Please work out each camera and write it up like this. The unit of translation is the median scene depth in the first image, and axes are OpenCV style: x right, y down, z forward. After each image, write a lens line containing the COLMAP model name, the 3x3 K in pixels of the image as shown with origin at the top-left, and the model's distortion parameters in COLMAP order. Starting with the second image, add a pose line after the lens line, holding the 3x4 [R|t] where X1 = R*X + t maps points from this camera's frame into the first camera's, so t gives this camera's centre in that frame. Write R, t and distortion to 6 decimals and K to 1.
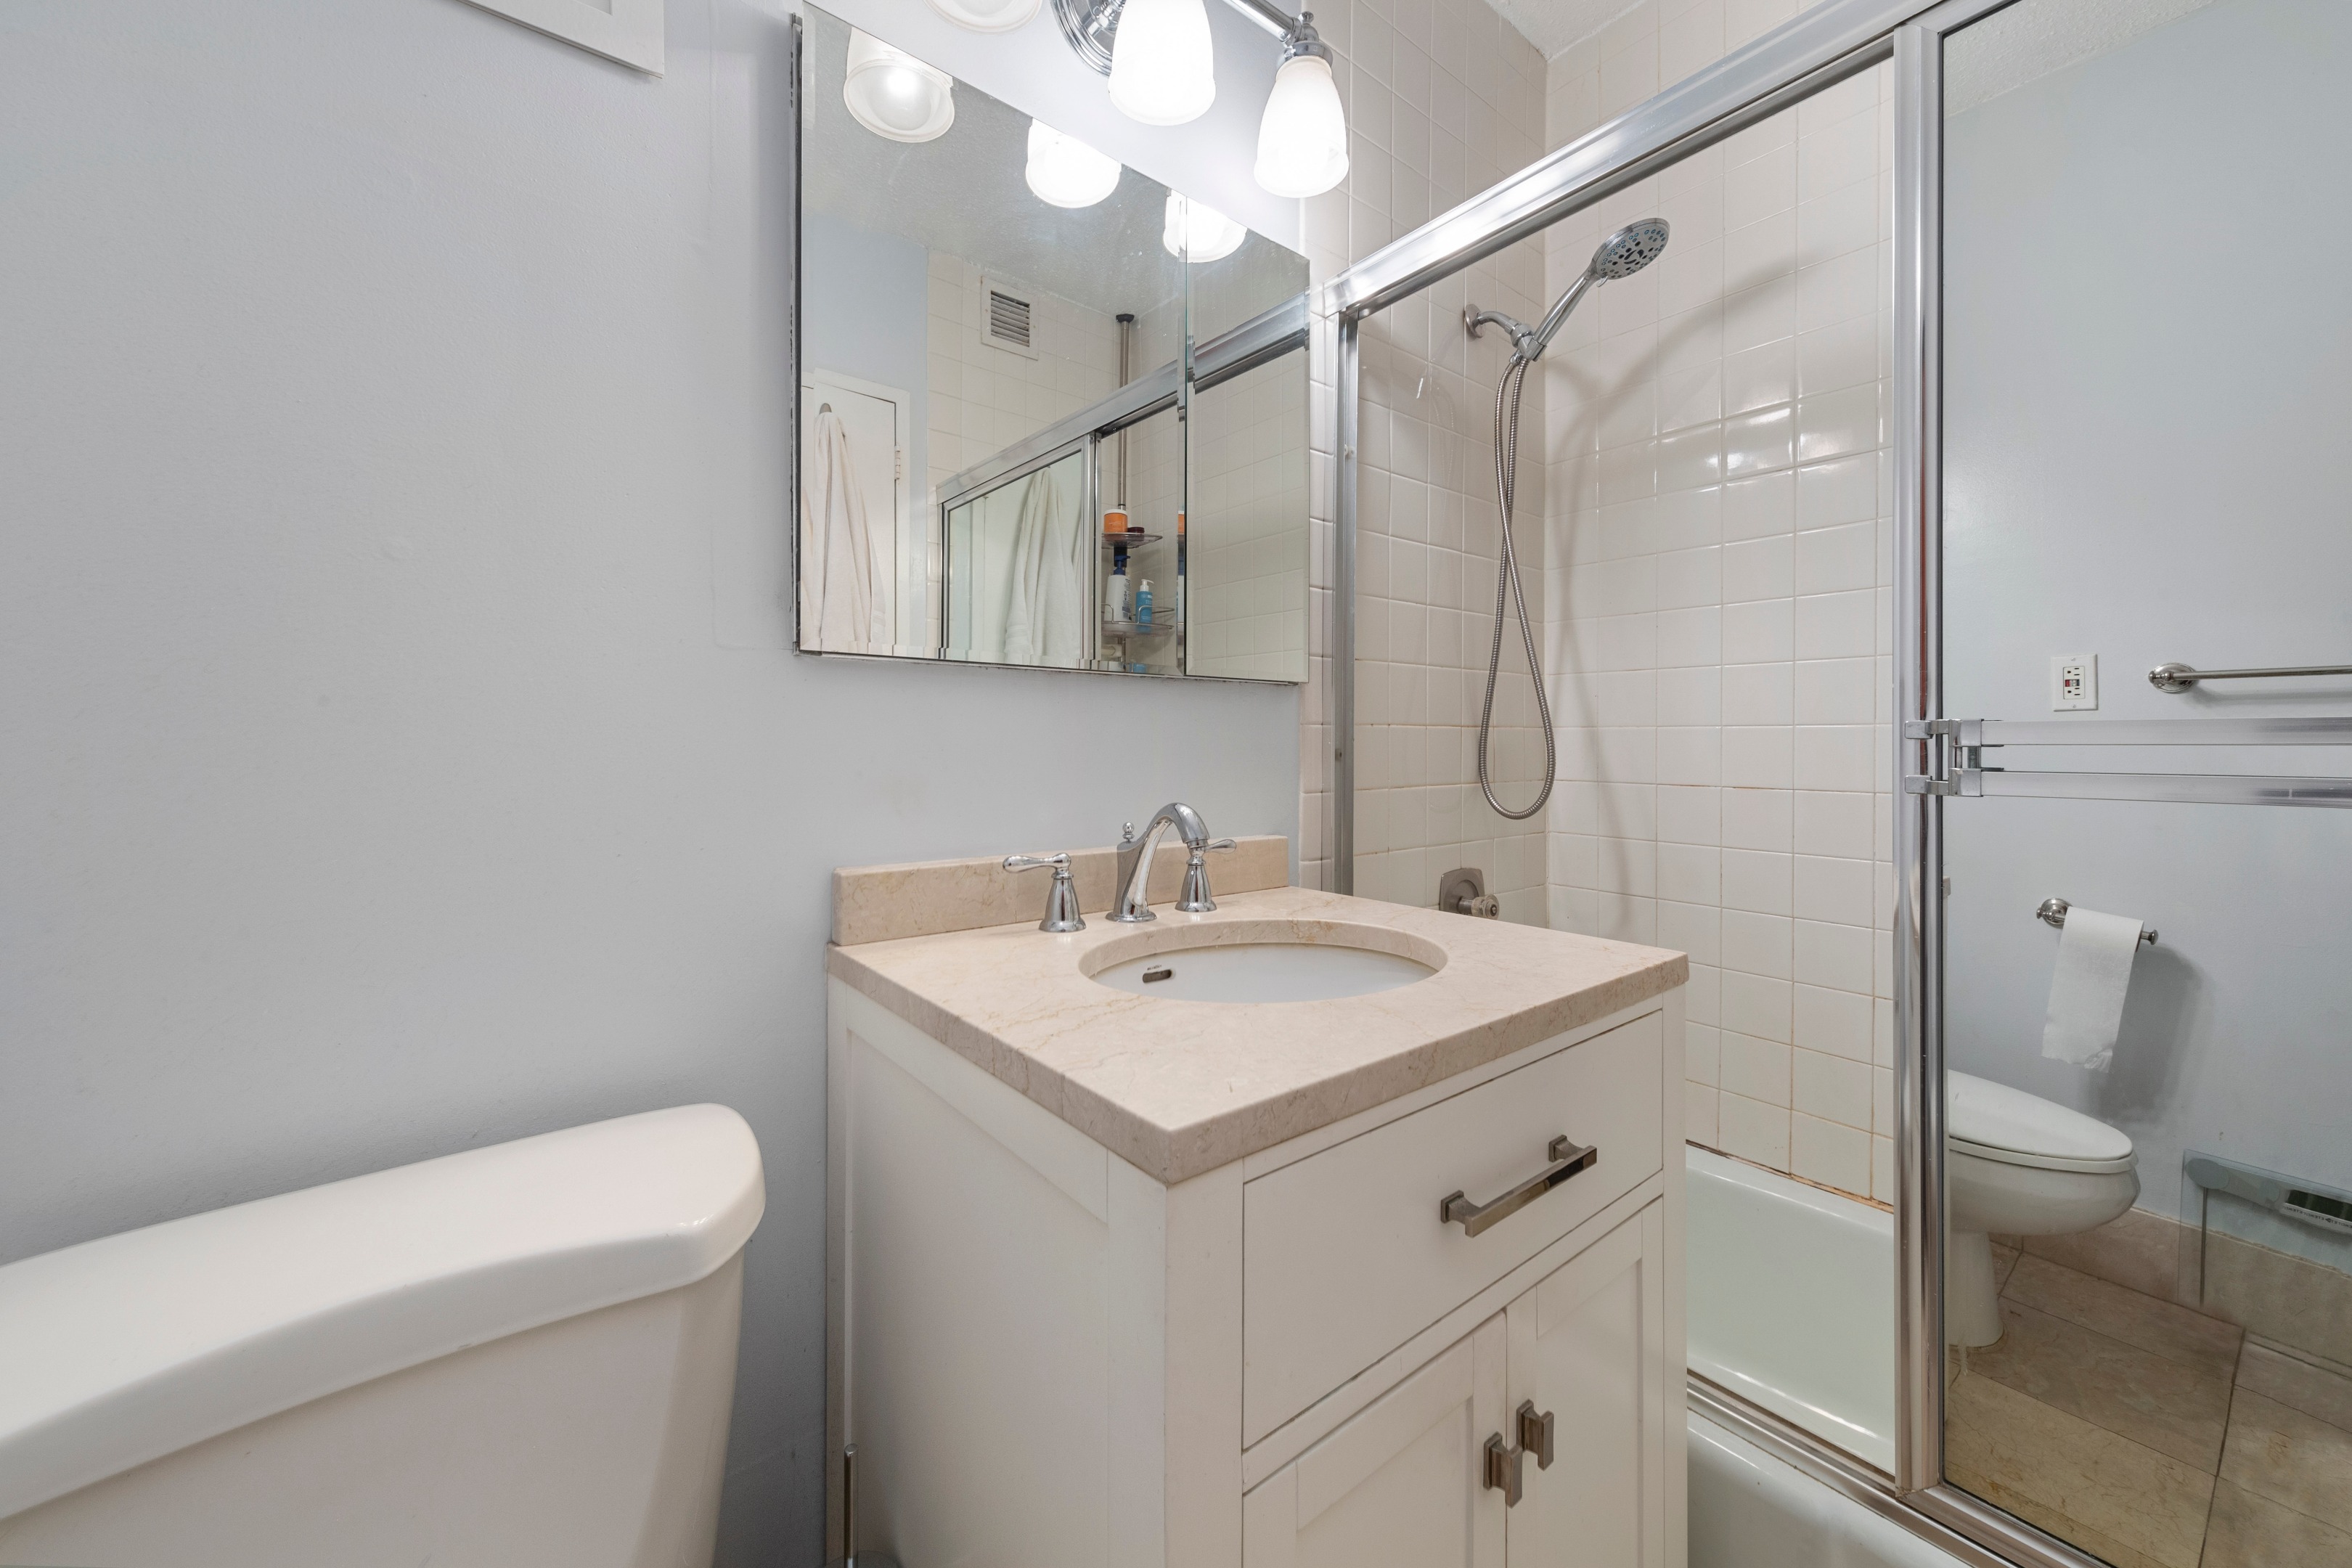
lens RADIAL K [[869.7, 0, 1125.3], [0, 869.7, 736.8], [0, 0, 1]] dist [0.005112, -0.000334]
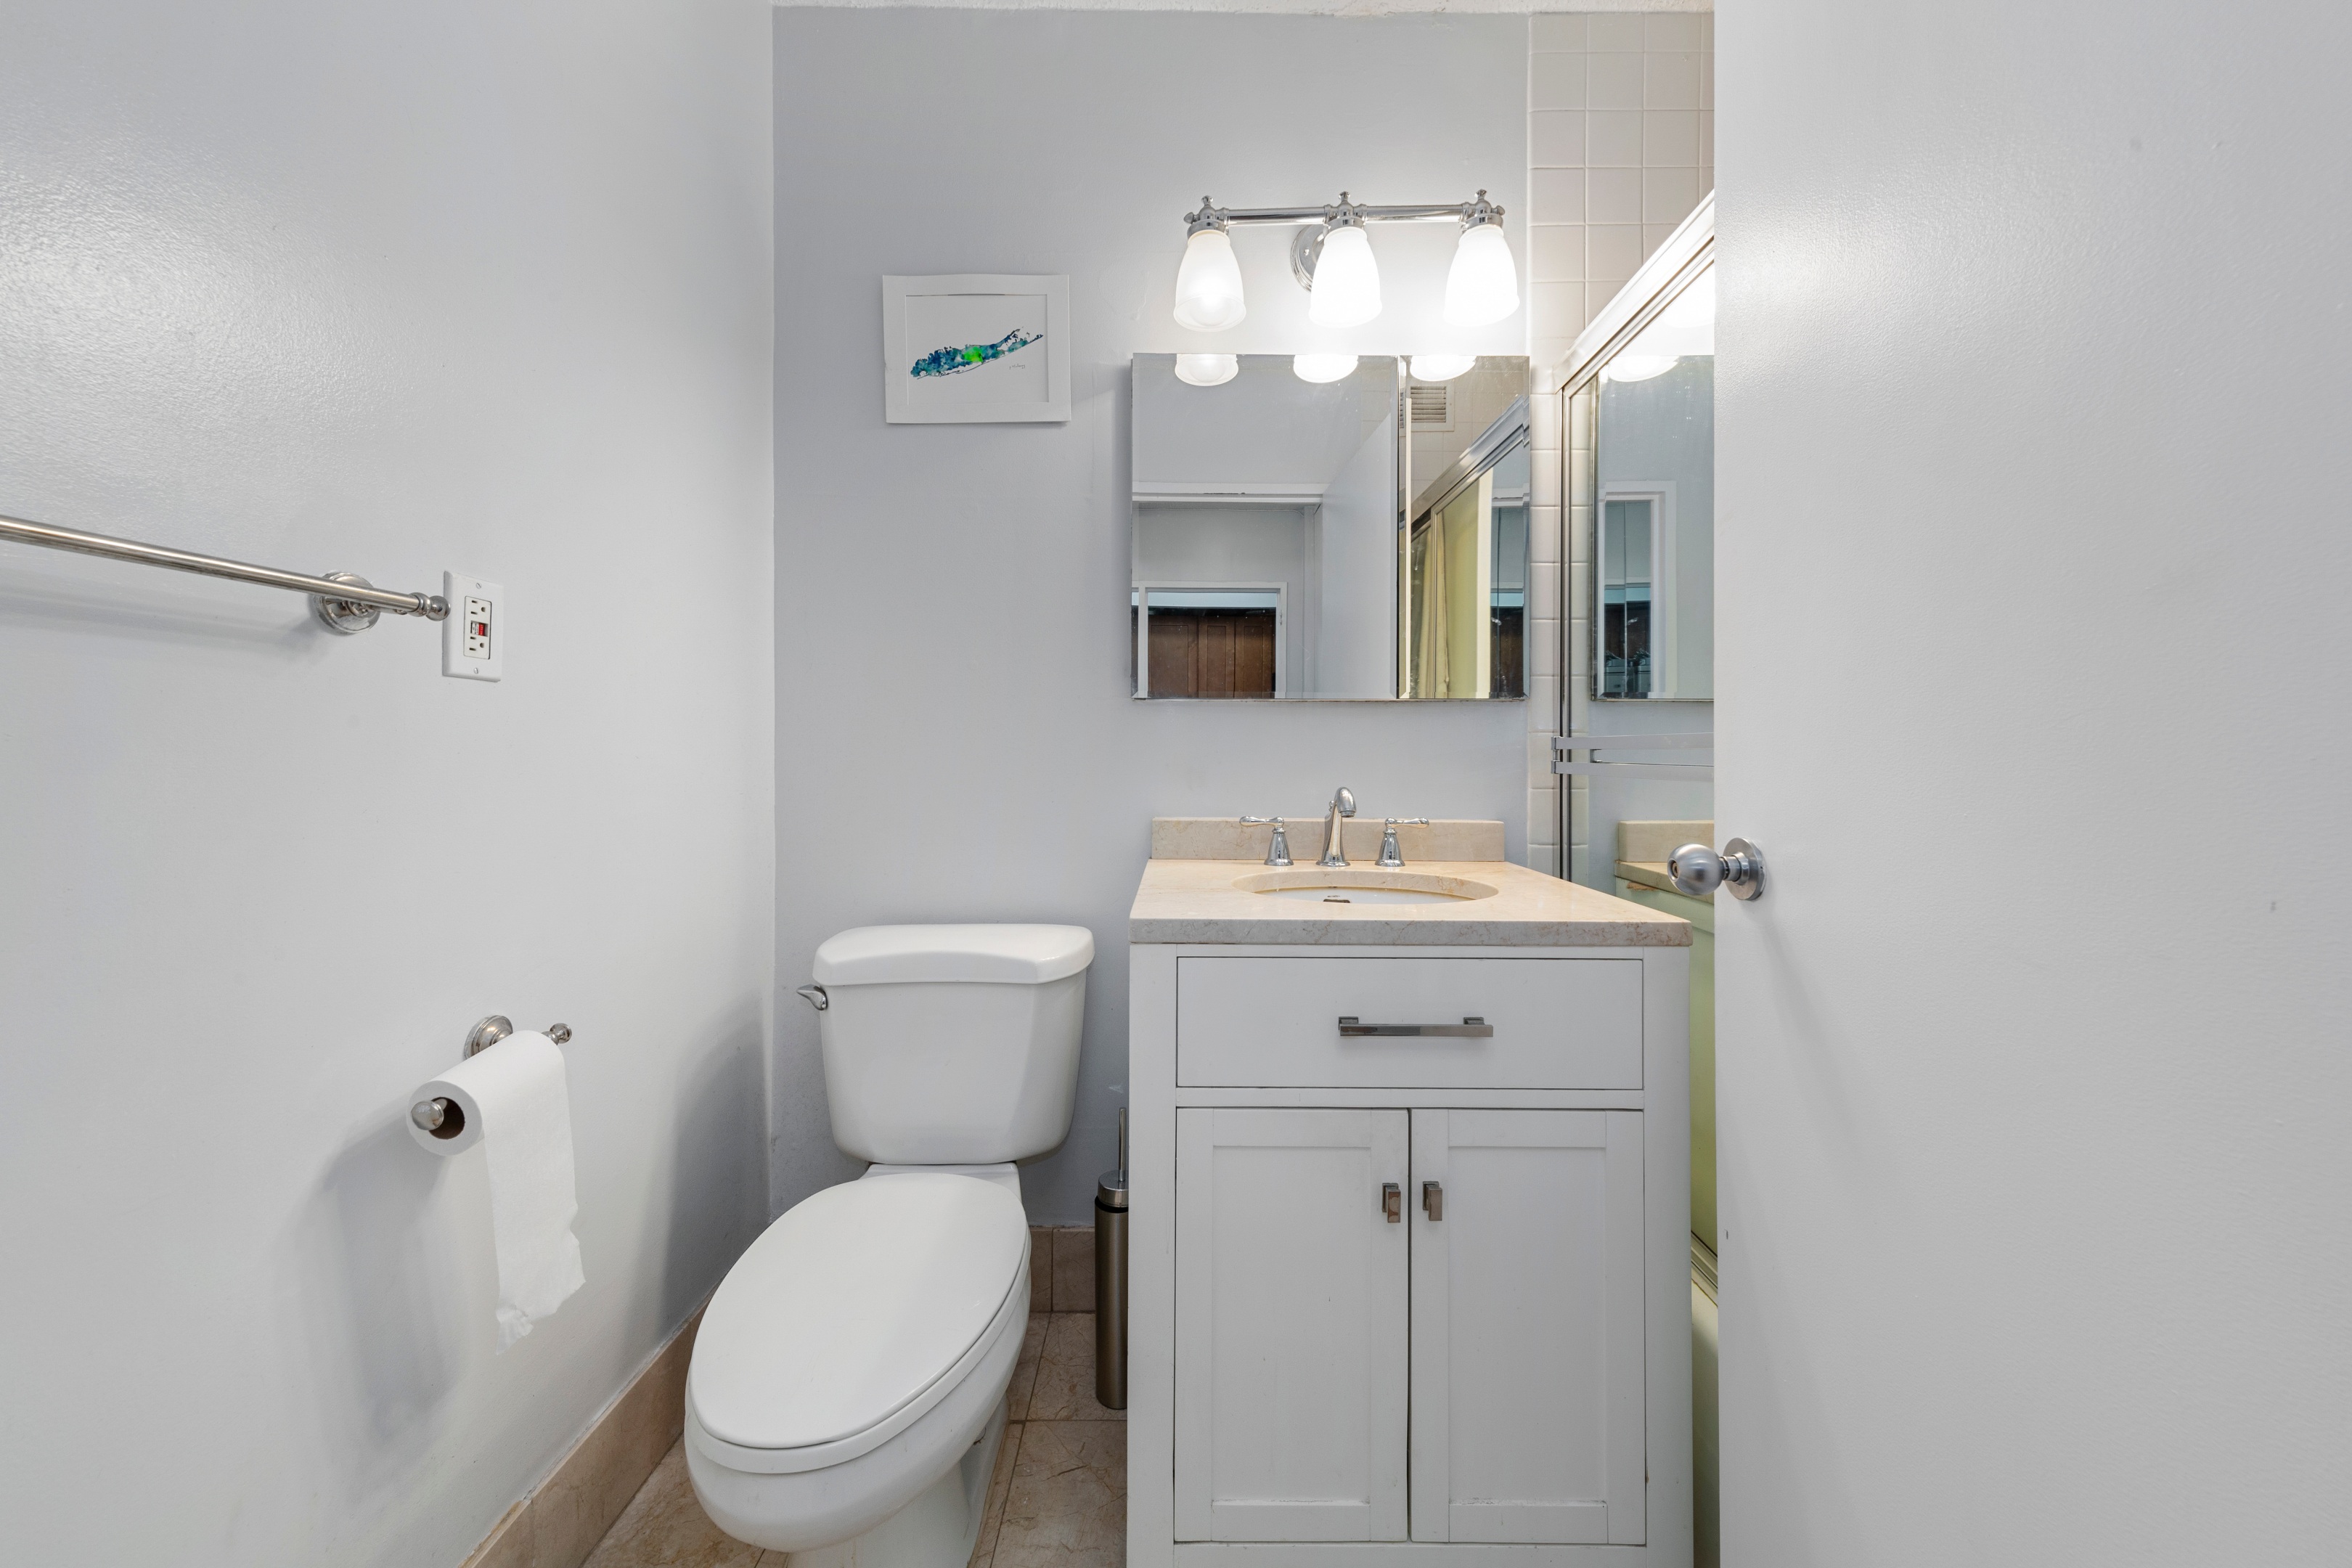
lens RADIAL K [[799.5, 0, 1172.7], [0, 799.5, 738.3], [0, 0, 1]] dist [0.002780, 0.000018]
pose [[0.786613, -0.008347, -0.617390, 0.713127], [0.002938, 0.999948, -0.009776, 0.003800], [0.617440, 0.005876, 0.786596, -0.281950]]
